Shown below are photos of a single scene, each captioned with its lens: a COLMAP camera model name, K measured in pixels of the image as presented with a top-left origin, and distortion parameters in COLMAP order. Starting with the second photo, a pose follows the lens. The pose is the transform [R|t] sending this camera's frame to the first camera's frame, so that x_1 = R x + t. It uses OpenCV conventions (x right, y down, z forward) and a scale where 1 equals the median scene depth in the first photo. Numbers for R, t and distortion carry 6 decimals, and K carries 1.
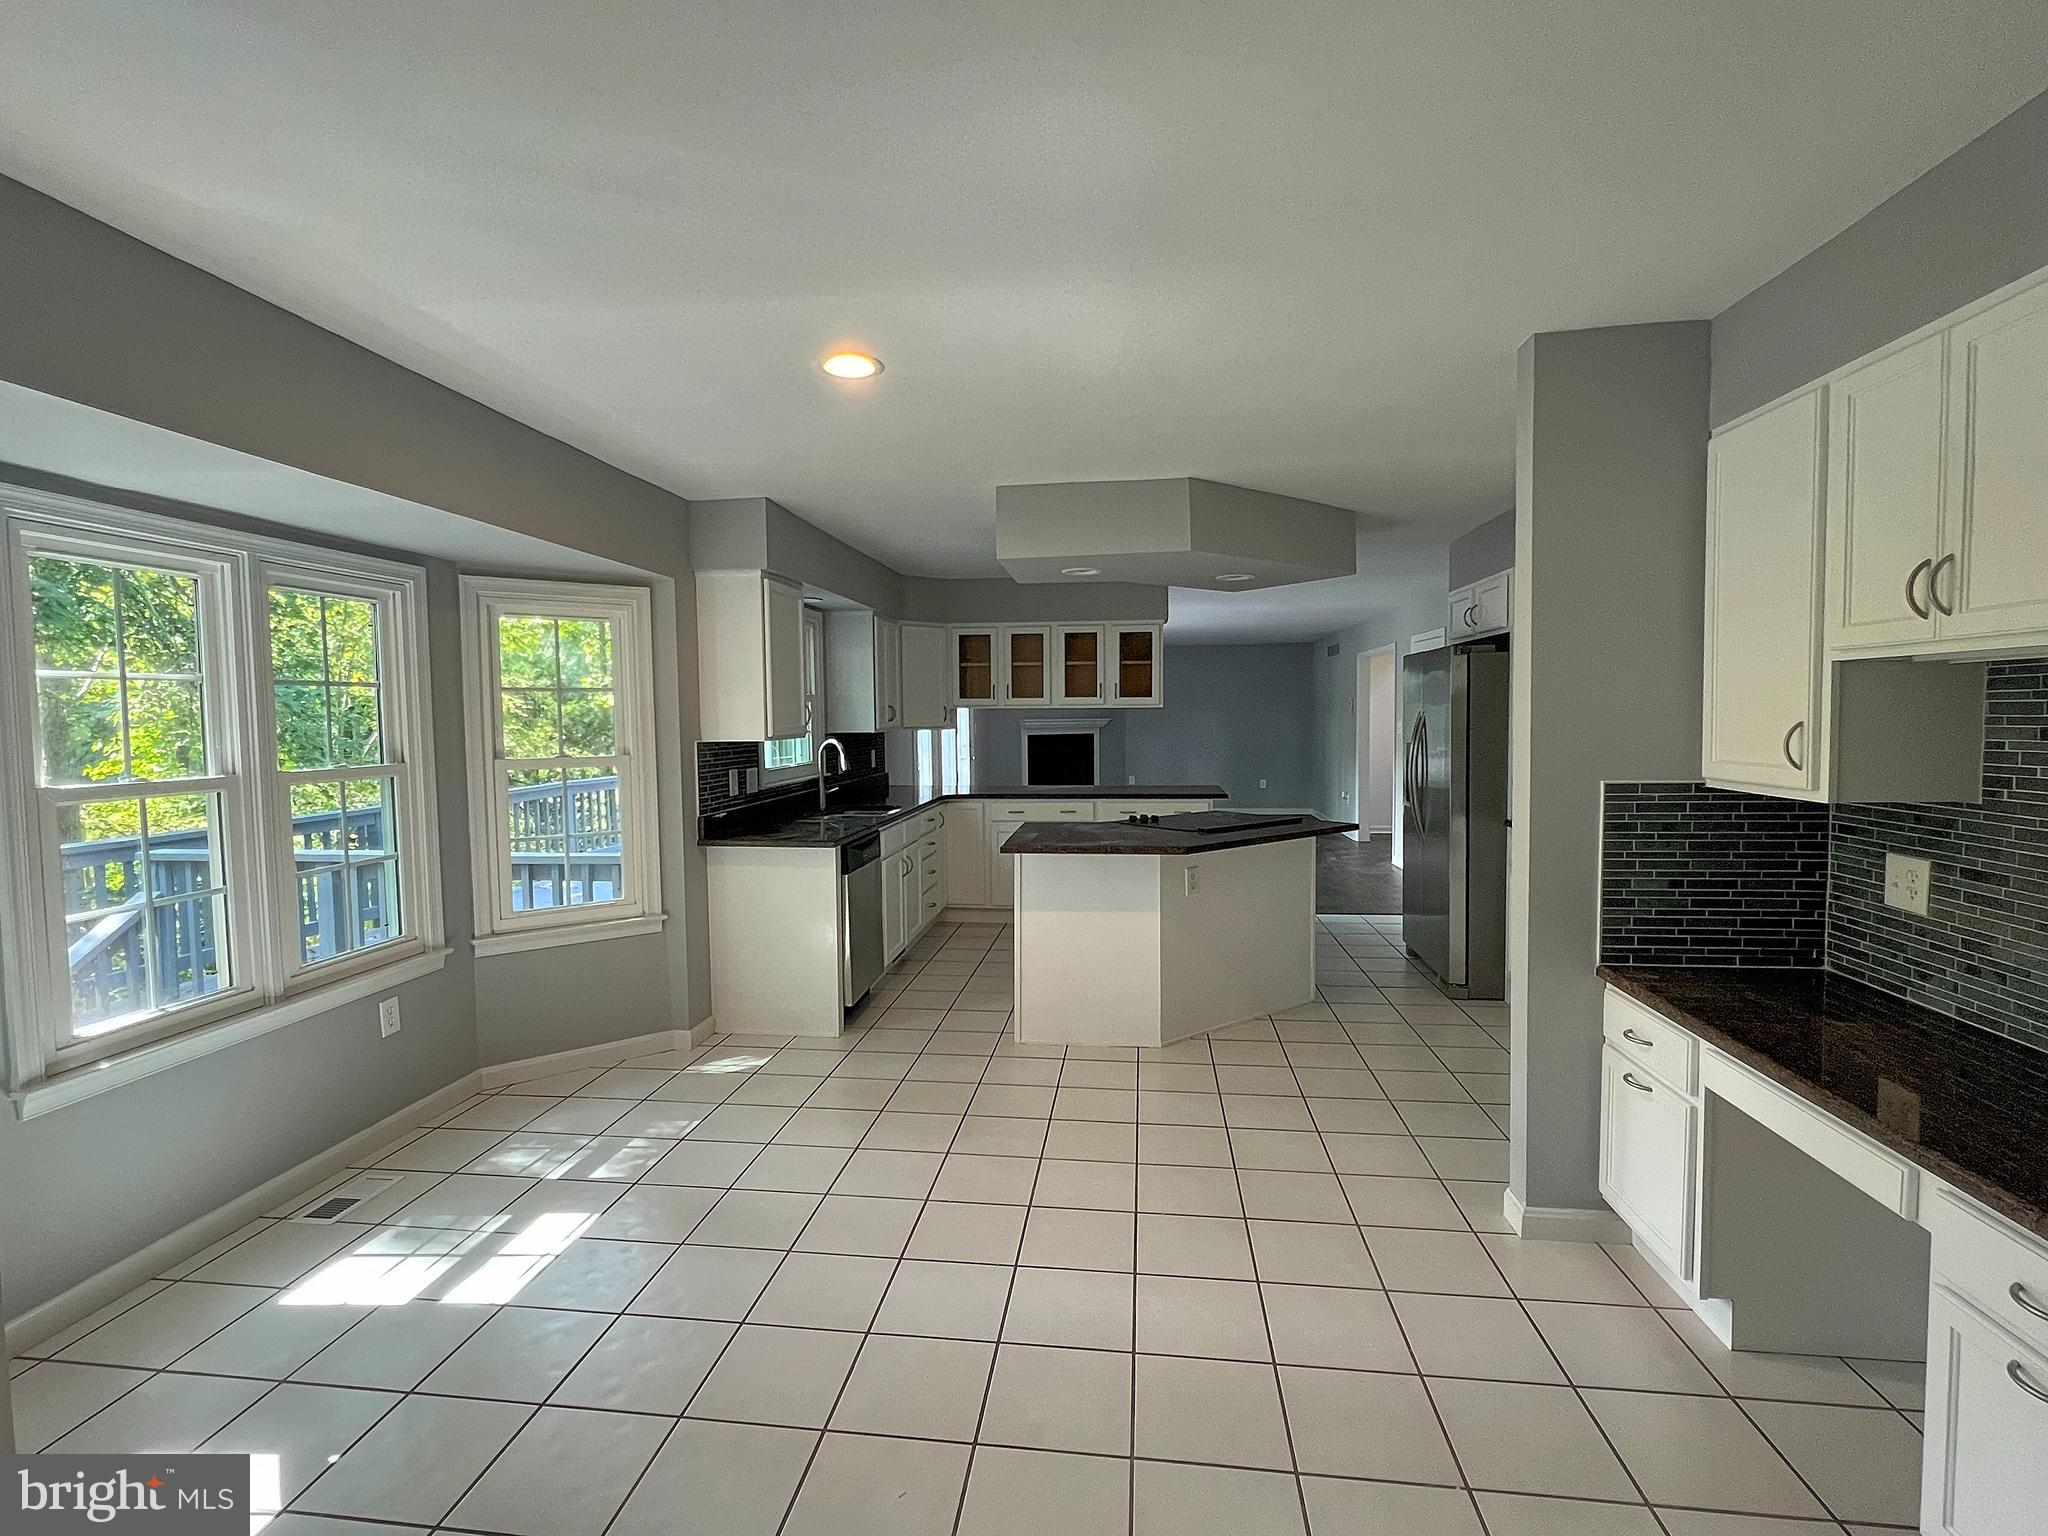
lens RADIAL K [[957.9, 0, 1019.3], [0, 957.9, 773.2], [0, 0, 1]] dist [0.000708, 0.000389]
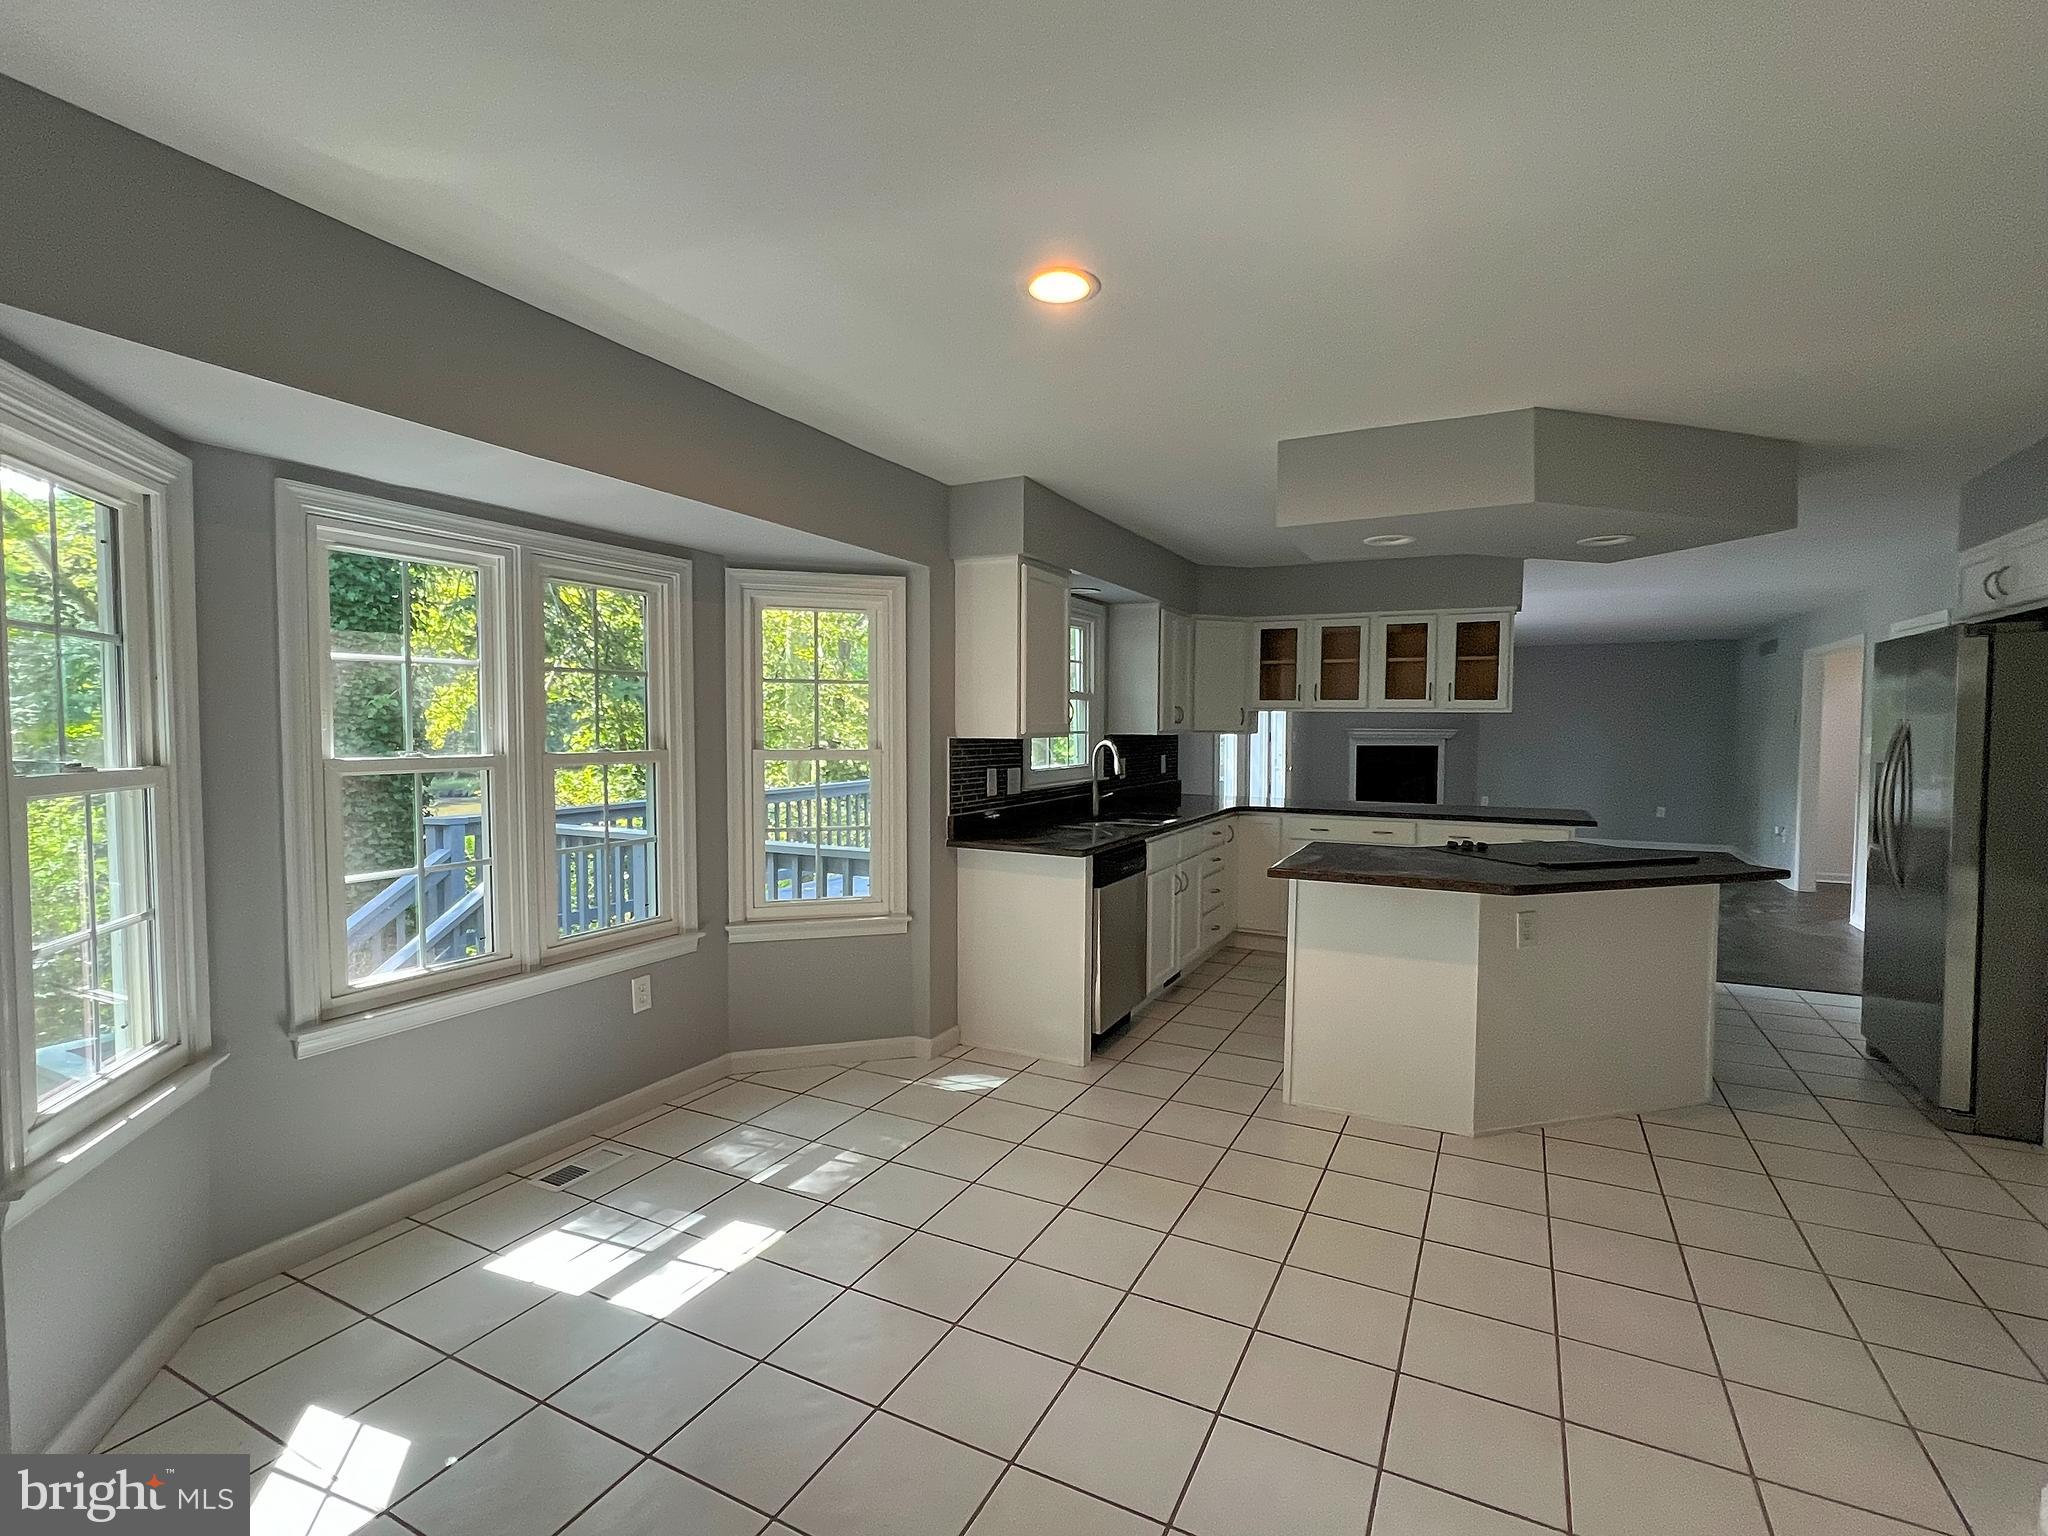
lens RADIAL K [[957.9, 0, 1019.3], [0, 957.9, 773.2], [0, 0, 1]] dist [0.000708, 0.000389]
pose [[0.939273, 0.033396, -0.341542, 0.056609], [-0.036819, 0.999316, -0.003542, 0.003511], [0.341190, 0.015902, 0.939860, 0.127016]]
